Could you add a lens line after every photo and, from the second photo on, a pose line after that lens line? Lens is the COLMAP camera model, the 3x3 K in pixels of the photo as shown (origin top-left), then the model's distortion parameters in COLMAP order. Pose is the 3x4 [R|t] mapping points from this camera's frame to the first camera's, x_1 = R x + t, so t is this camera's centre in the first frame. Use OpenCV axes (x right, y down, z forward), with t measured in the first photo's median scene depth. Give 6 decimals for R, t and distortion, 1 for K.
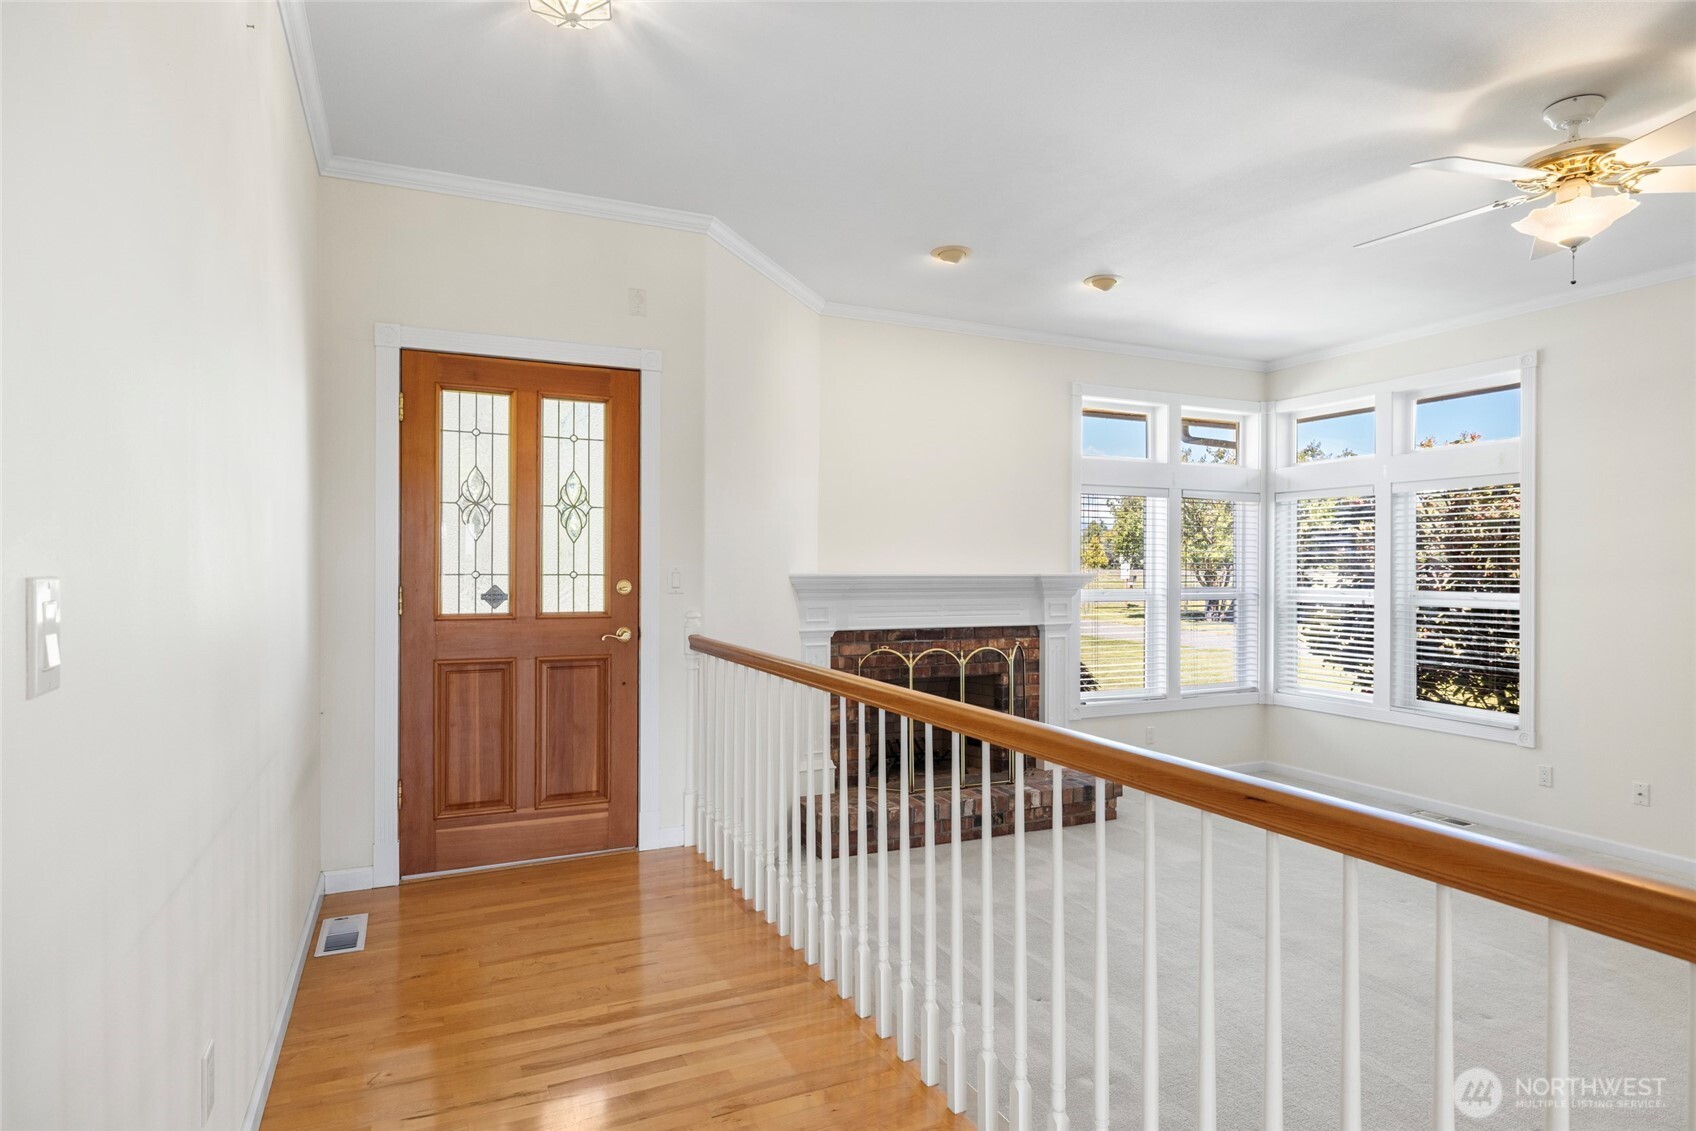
lens RADIAL K [[921.4, 0, 848.1], [0, 921.4, 569.8], [0, 0, 1]] dist [0.023779, 0.000415]
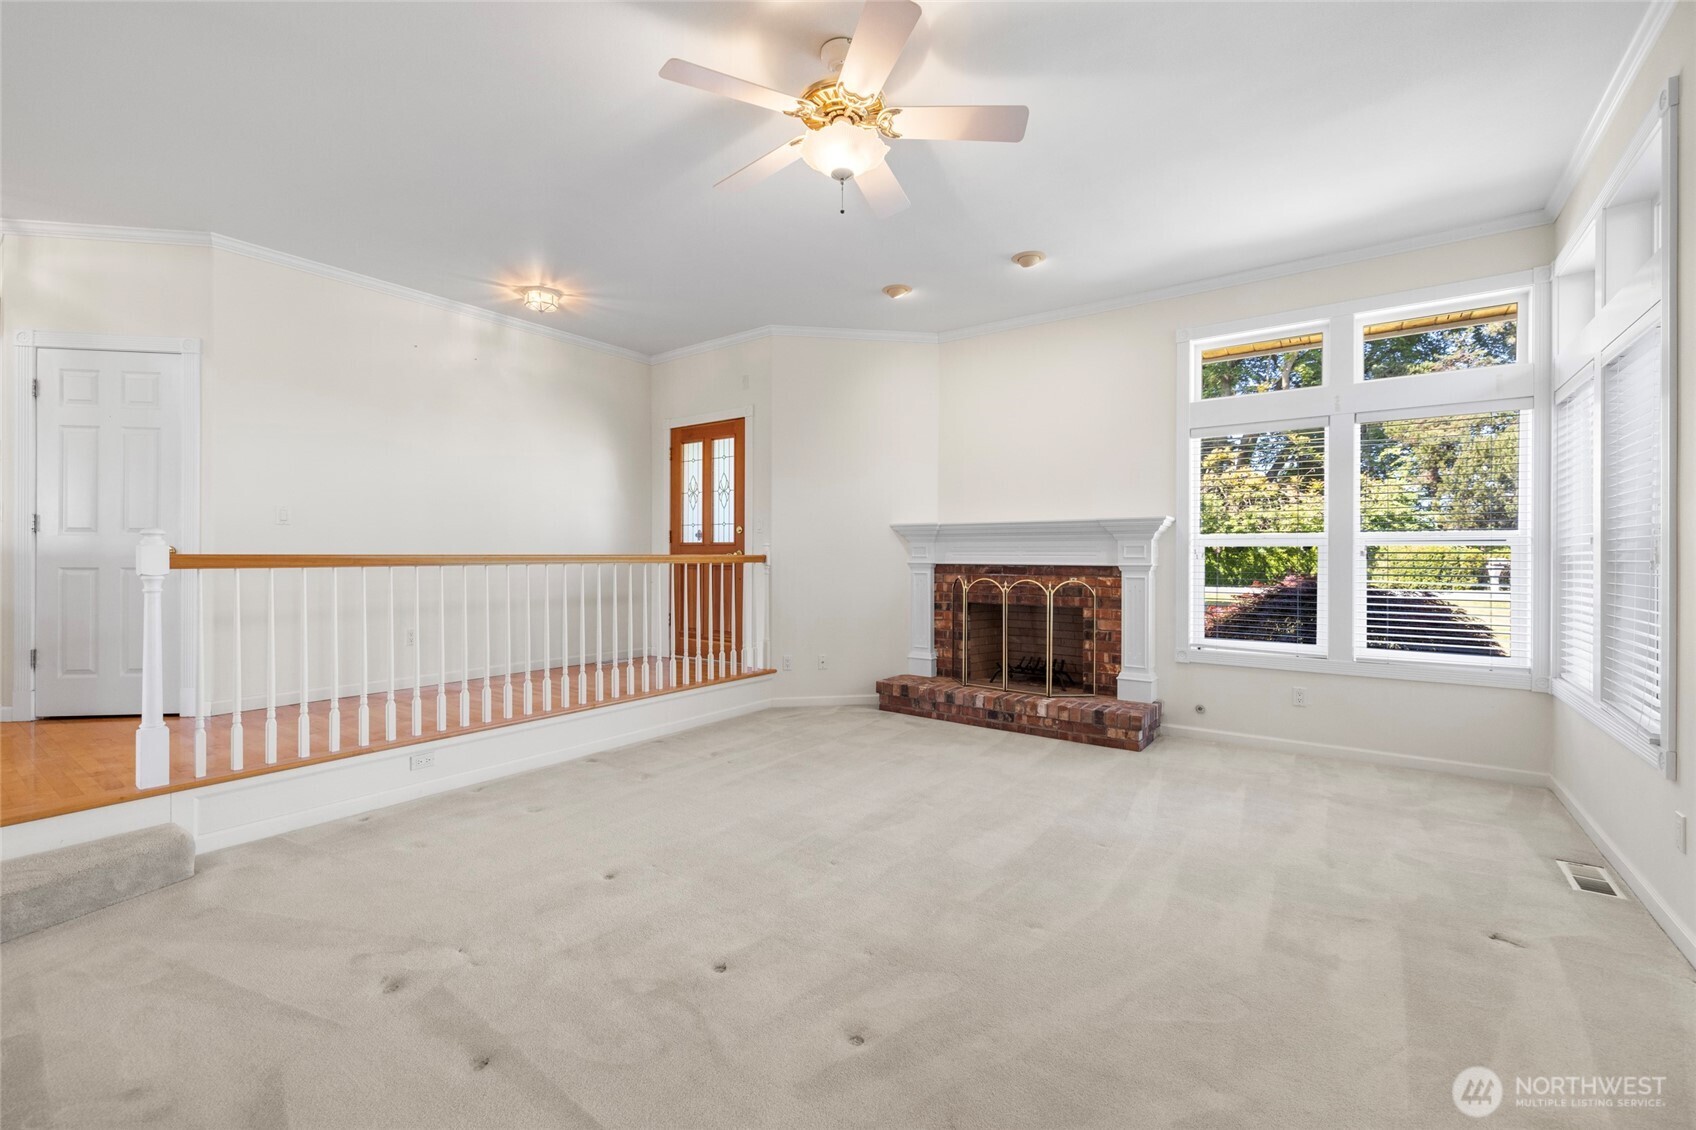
lens RADIAL K [[721.5, 0, 846.6], [0, 721.5, 559.1], [0, 0, 1]] dist [-0.000424, 0.000099]
pose [[0.480404, 0.001611, -0.877046, 1.195606], [-0.003639, 0.999993, -0.000156, 0.079885], [0.877040, 0.003267, 0.480407, 0.463082]]
